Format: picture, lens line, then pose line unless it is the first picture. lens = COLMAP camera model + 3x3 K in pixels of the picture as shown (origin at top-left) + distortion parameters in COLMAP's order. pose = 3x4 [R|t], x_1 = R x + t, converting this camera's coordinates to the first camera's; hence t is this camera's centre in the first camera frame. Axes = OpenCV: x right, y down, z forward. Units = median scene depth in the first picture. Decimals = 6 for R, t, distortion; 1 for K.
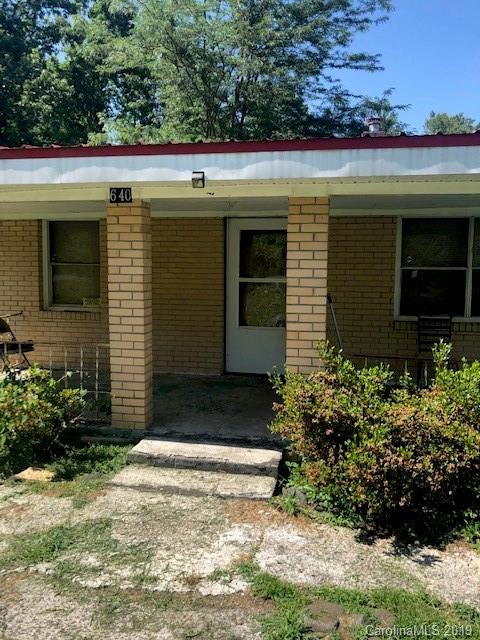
lens RADIAL K [[549.6, 0, 240.0], [0, 549.6, 320.0], [0, 0, 1]] dist [0.001930, -0.000904]
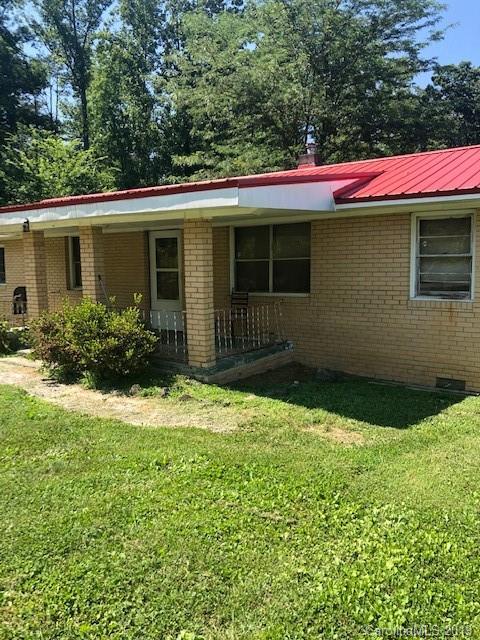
lens RADIAL K [[549.6, 0, 240.0], [0, 549.6, 320.0], [0, 0, 1]] dist [0.001930, -0.000904]
pose [[0.894438, 0.027436, -0.446349, 0.982221], [-0.024496, 0.999624, 0.012358, 0.050196], [0.446520, -0.000119, 0.894774, -0.339355]]
